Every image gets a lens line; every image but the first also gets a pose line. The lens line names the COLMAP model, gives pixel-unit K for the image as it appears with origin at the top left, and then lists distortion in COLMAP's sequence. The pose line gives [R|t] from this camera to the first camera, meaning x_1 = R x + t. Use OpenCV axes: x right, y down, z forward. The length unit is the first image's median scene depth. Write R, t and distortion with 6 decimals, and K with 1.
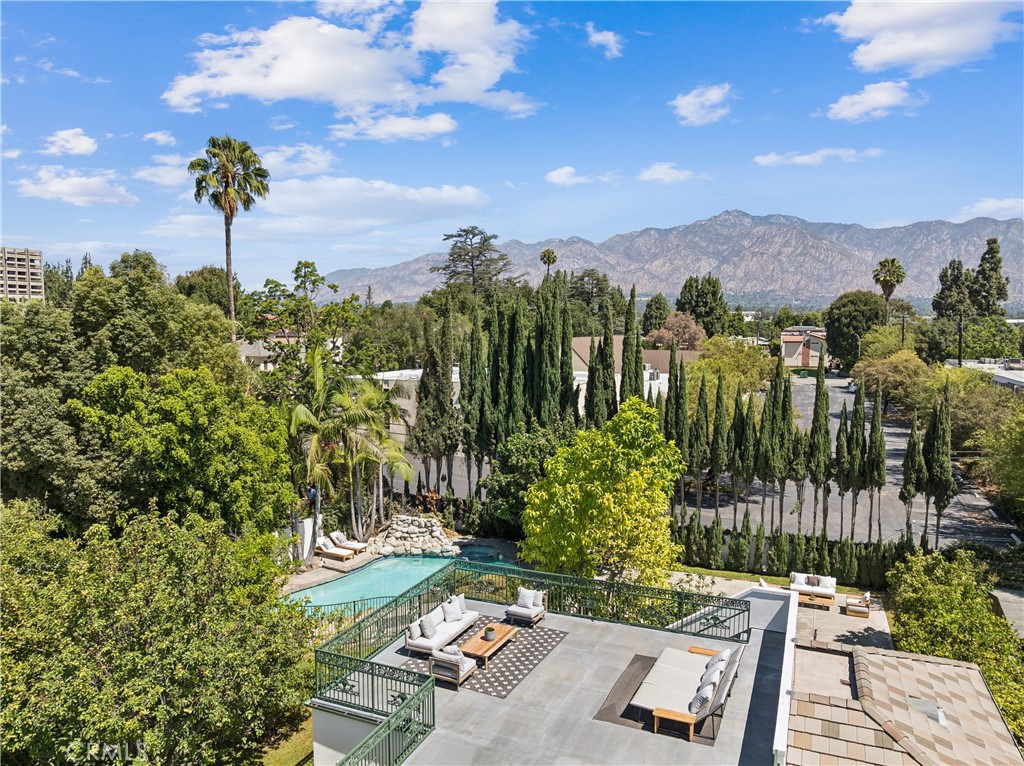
lens RADIAL K [[720.9, 0, 512.0], [0, 720.9, 383.0], [0, 0, 1]] dist [-0.031584, -0.000514]
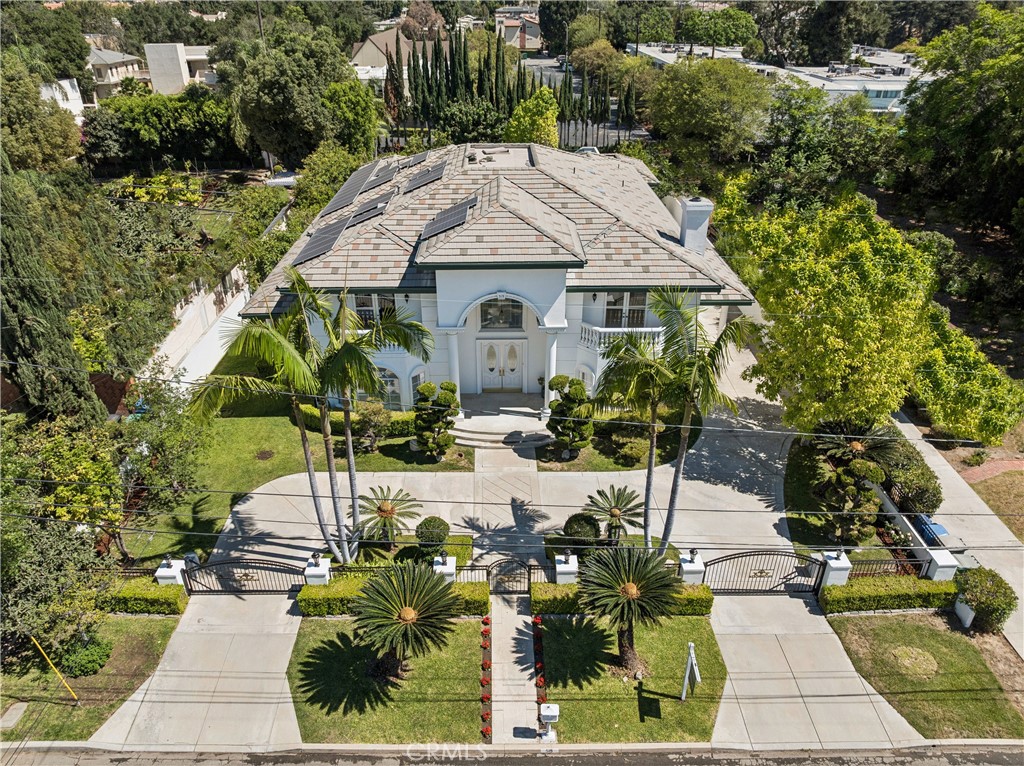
lens RADIAL K [[720.9, 0, 512.0], [0, 720.9, 383.0], [0, 0, 1]] dist [-0.031584, -0.000514]
pose [[0.916312, -0.194581, 0.350015, -0.639783], [0.034901, 0.909498, 0.414241, -0.049444], [-0.398941, -0.367358, 0.840175, -0.980034]]
